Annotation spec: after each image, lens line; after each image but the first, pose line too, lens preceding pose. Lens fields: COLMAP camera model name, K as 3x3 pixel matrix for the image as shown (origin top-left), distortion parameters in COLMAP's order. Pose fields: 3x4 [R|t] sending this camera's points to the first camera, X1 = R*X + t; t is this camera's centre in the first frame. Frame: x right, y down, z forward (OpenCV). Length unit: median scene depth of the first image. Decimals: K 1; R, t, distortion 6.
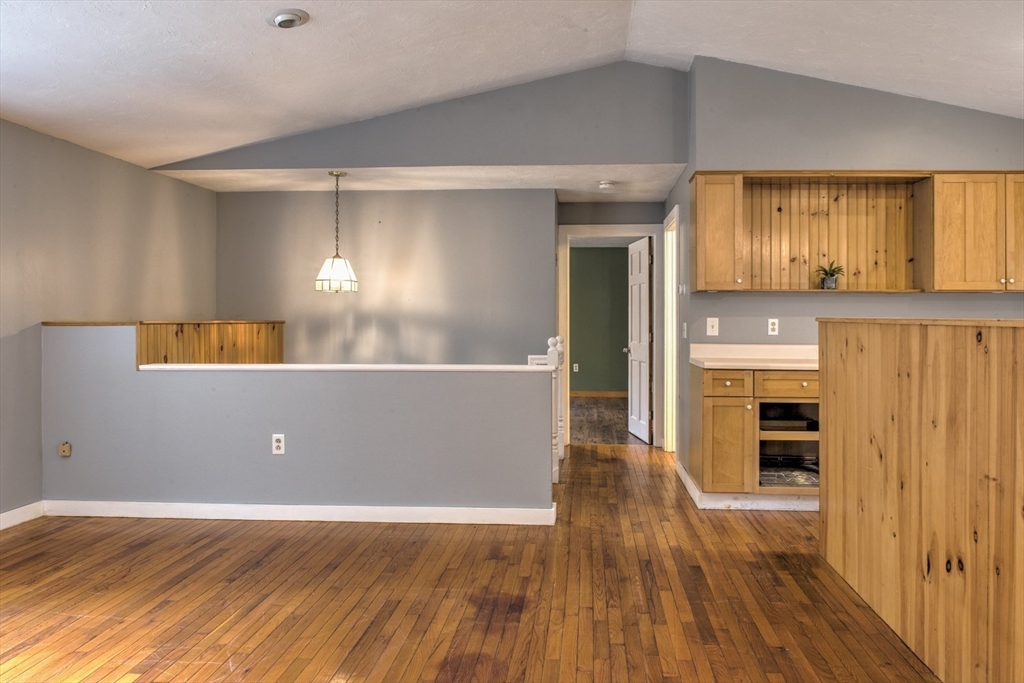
lens RADIAL K [[755.1, 0, 512.0], [0, 755.1, 341.5], [0, 0, 1]] dist [-0.003120, -0.001078]
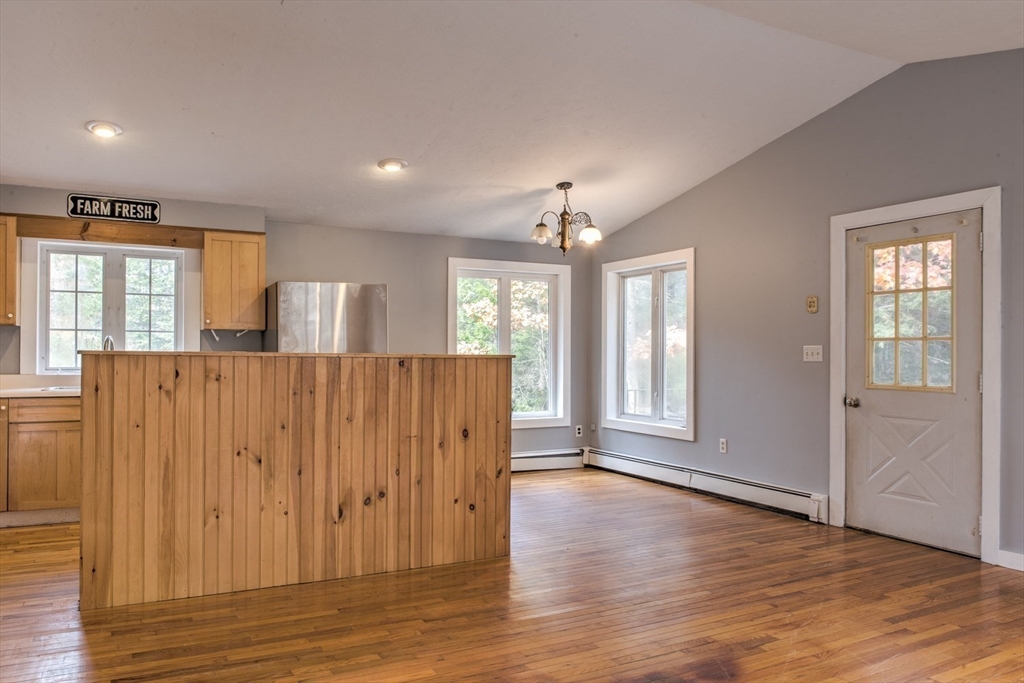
lens RADIAL K [[755.1, 0, 512.0], [0, 755.1, 341.5], [0, 0, 1]] dist [-0.003120, -0.001078]
pose [[-0.561068, 0.016550, 0.827604, -0.803117], [0.024717, 0.999689, -0.003235, -0.035668], [-0.827401, 0.018641, -0.561303, 1.340386]]
